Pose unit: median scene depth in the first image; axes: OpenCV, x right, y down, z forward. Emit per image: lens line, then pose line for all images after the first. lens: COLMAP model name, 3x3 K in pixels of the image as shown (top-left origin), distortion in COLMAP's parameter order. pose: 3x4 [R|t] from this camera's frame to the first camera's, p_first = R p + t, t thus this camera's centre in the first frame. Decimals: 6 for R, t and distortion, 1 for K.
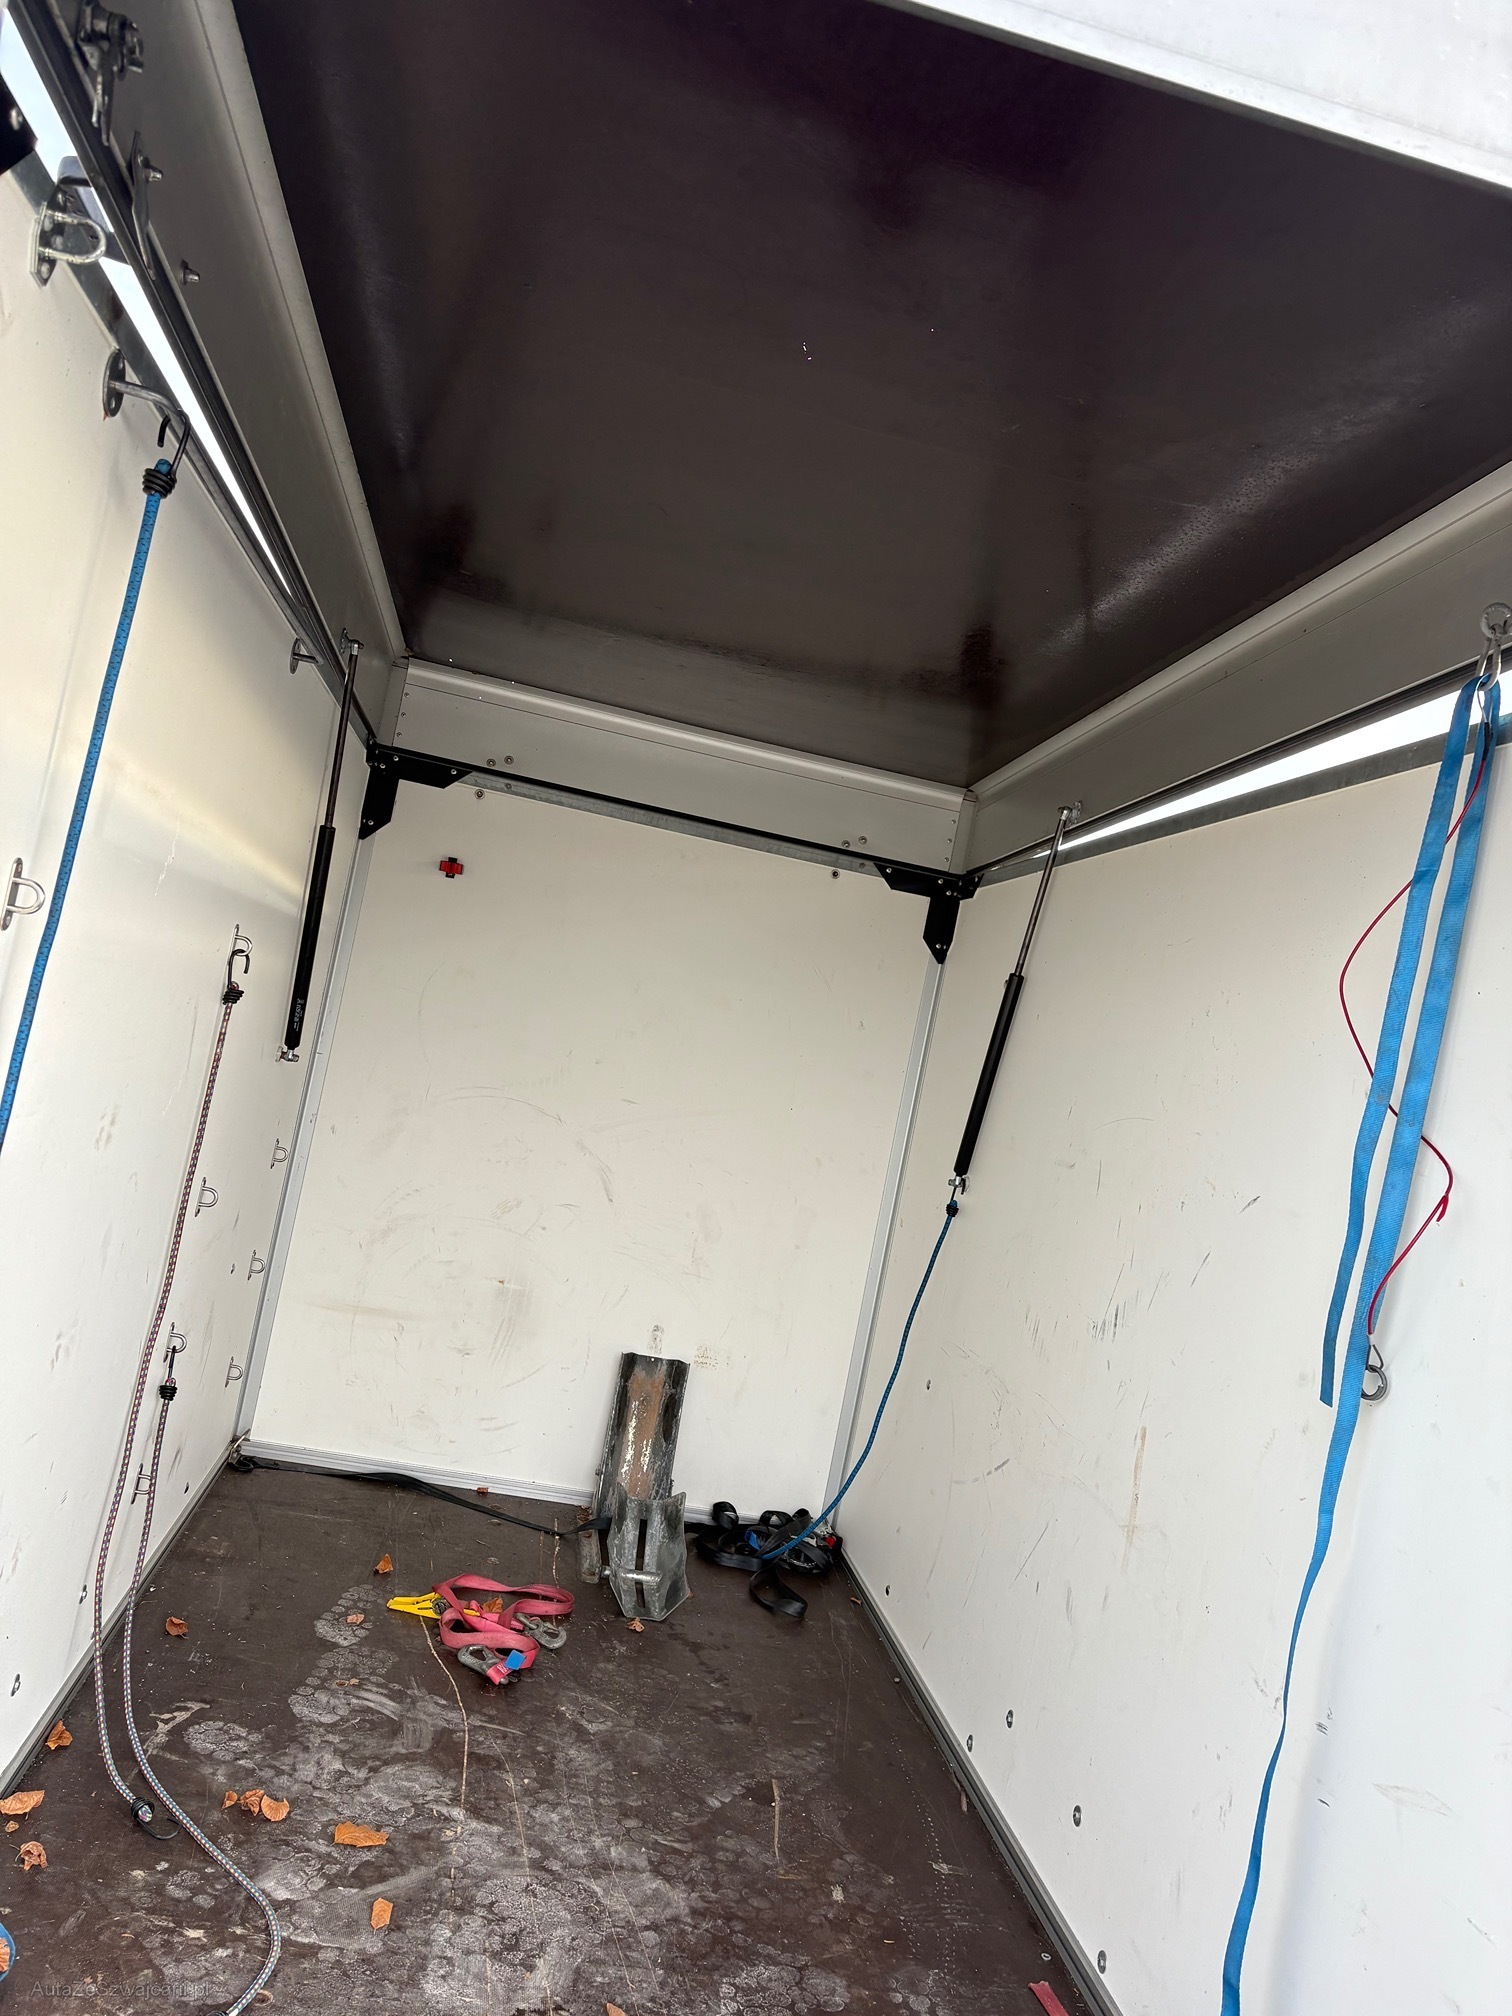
lens RADIAL K [[1518.1, 0, 741.0], [0, 1518.1, 1026.7], [0, 0, 1]] dist [0.056113, -0.061639]
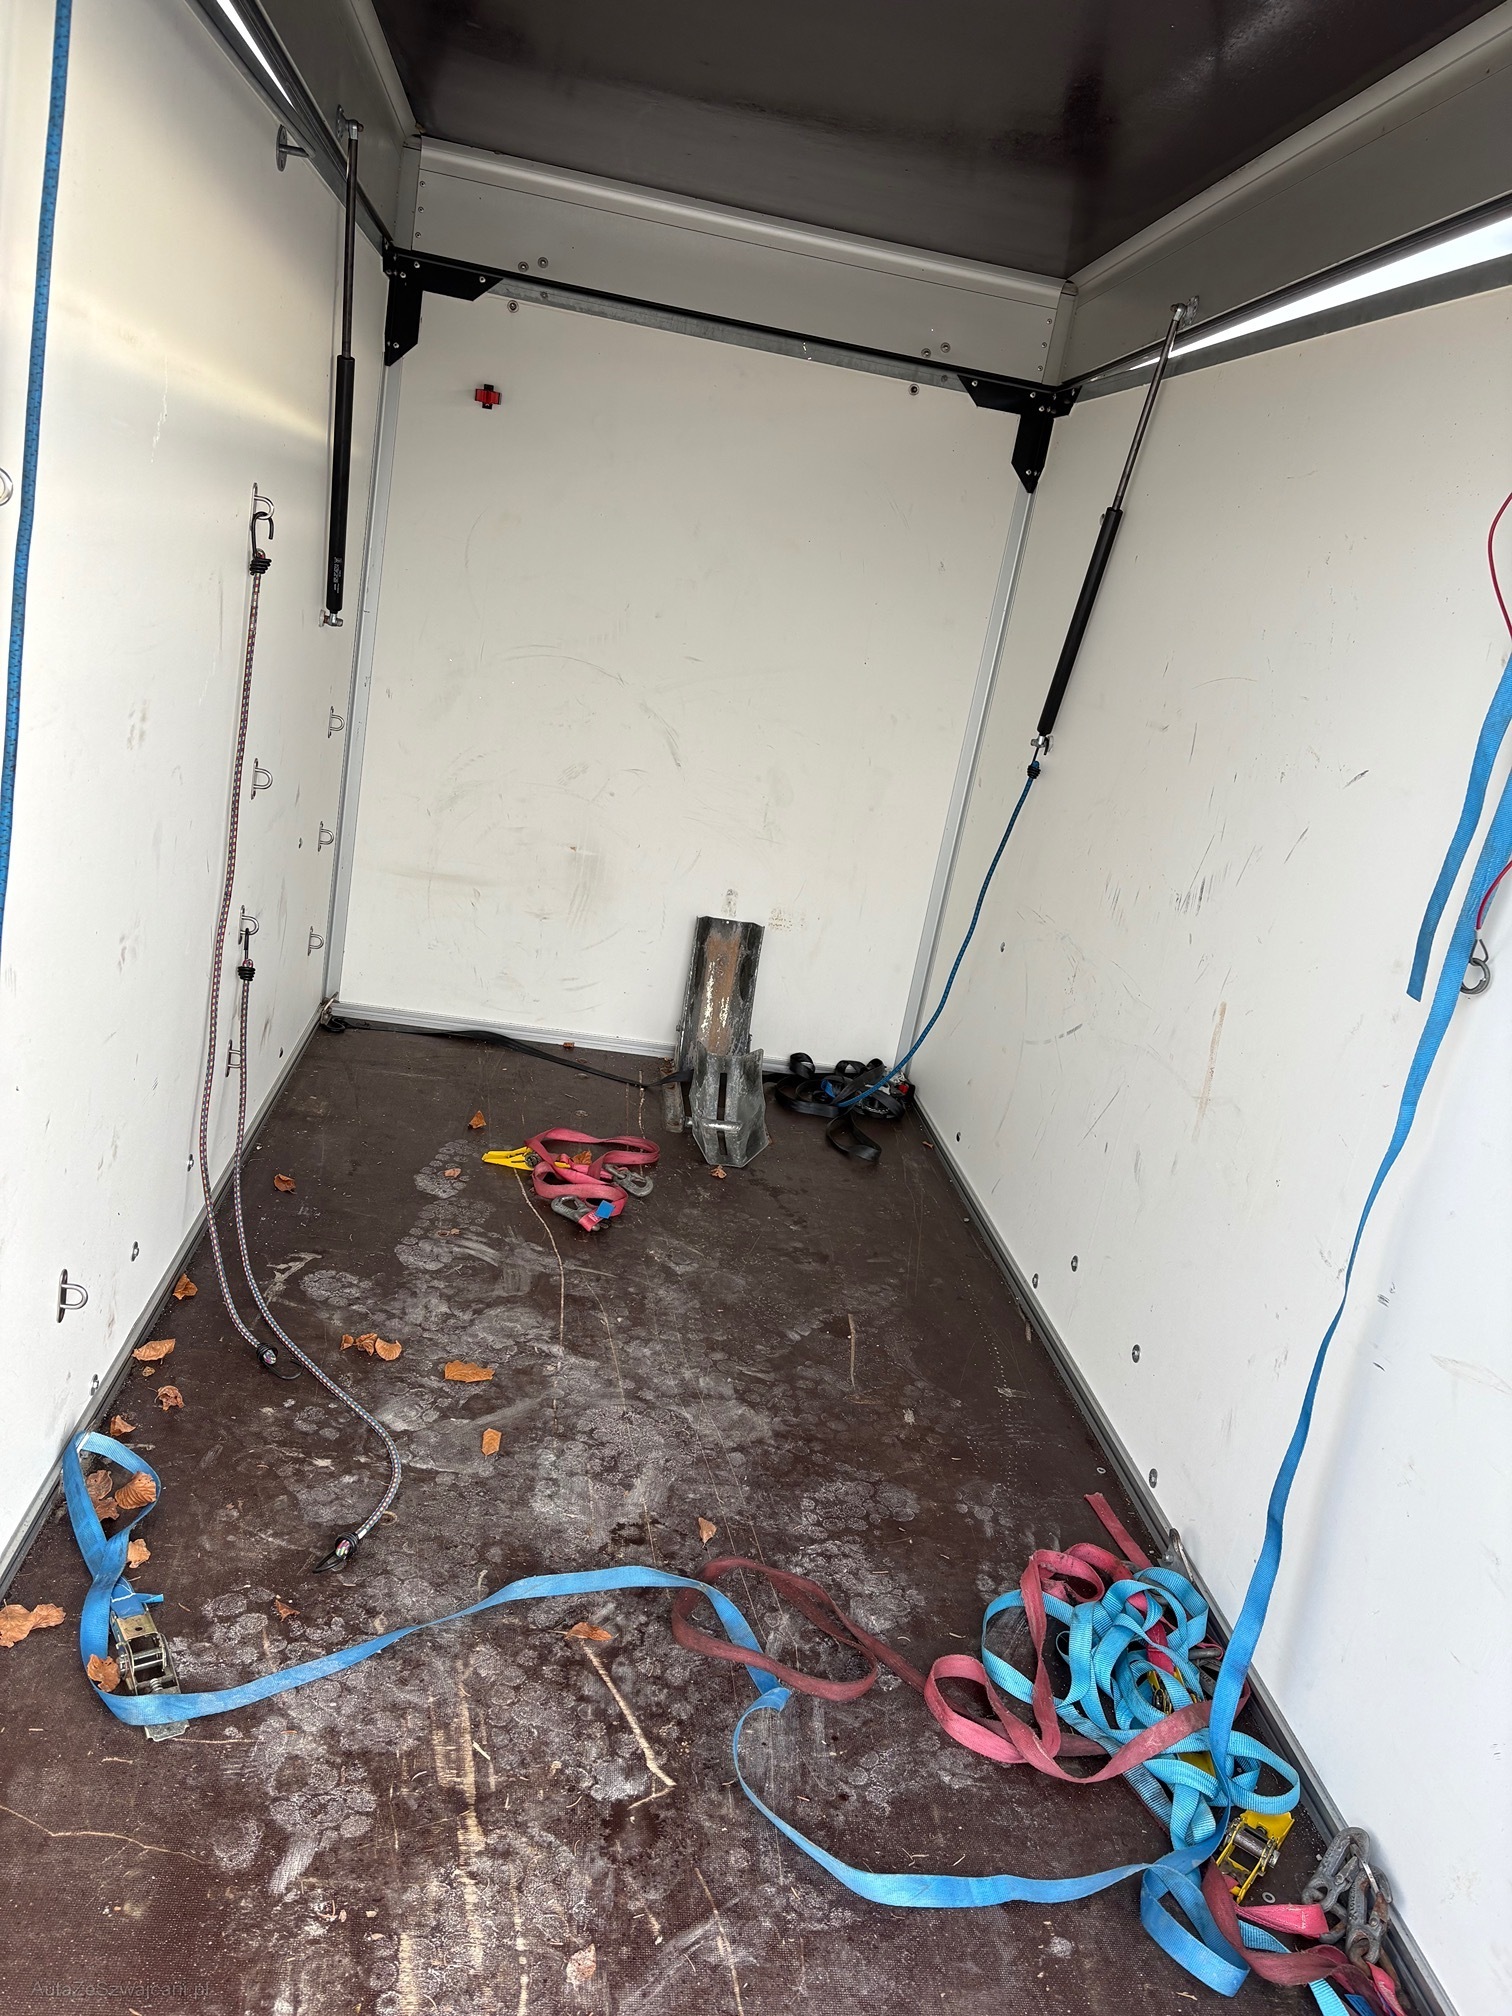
lens RADIAL K [[1518.1, 0, 755.3], [0, 1518.1, 1010.7], [0, 0, 1]] dist [0.056113, -0.061639]
pose [[0.998954, -0.013468, -0.043688, 0.003844], [0.025581, 0.956684, 0.290001, -0.018140], [0.037890, -0.290816, 0.956029, 0.035008]]
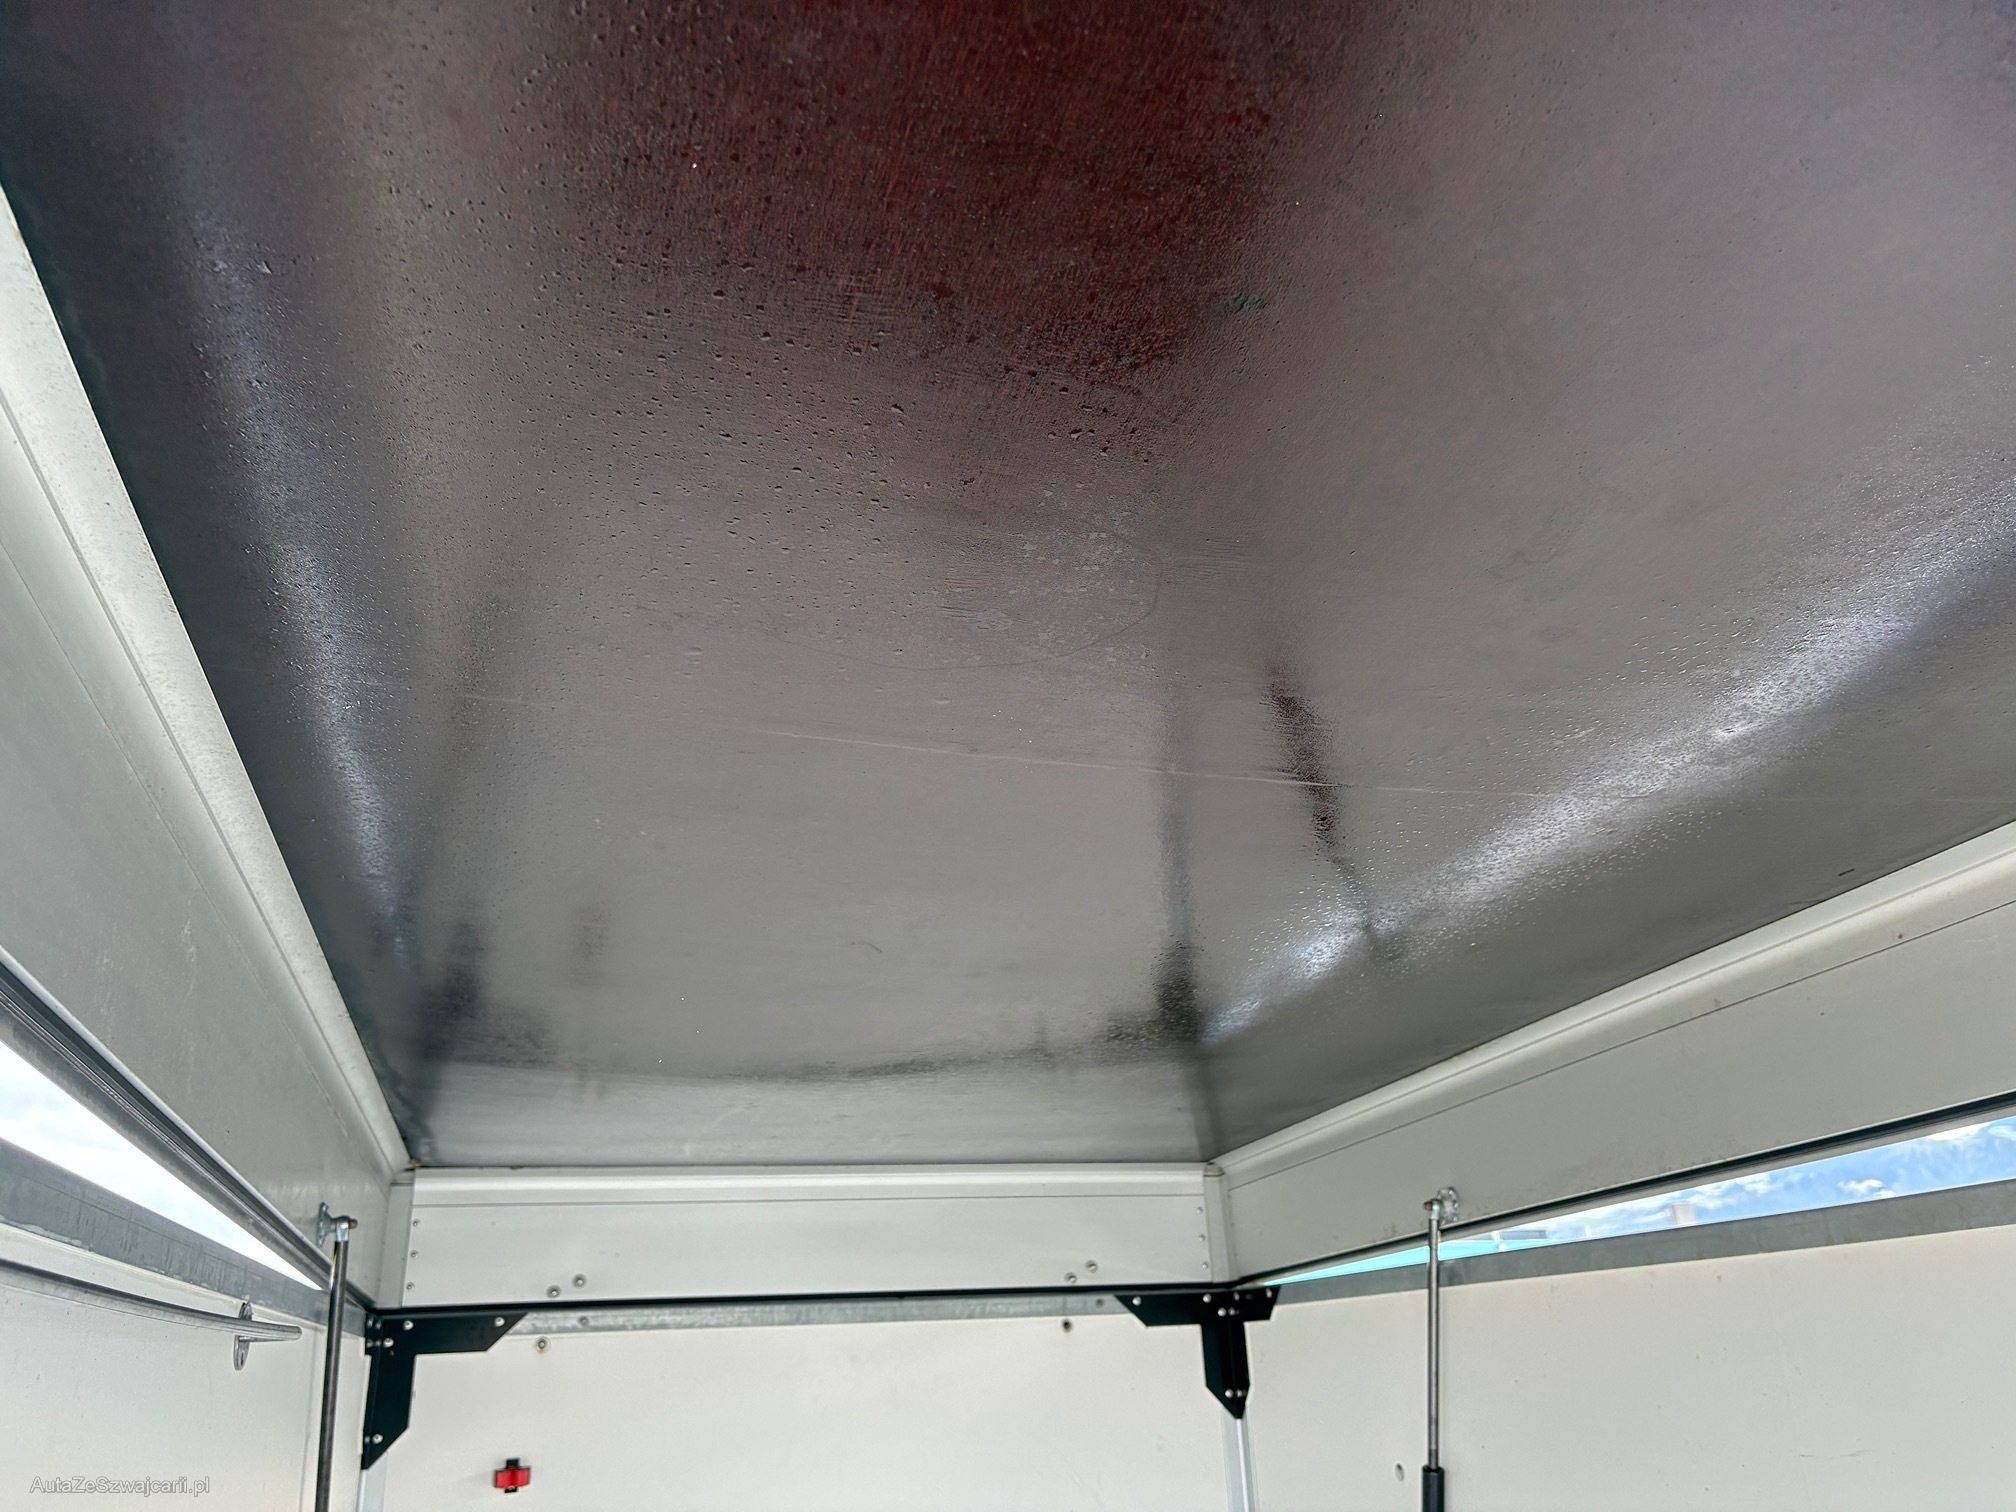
lens RADIAL K [[1518.1, 0, 1013.3], [0, 1518.1, 739.5], [0, 0, 1]] dist [0.056113, -0.061639]
pose [[0.961309, -0.173265, 0.214160, -0.084798], [0.238380, 0.912845, -0.331496, -0.148315], [-0.138059, 0.369721, 0.918829, 0.298991]]
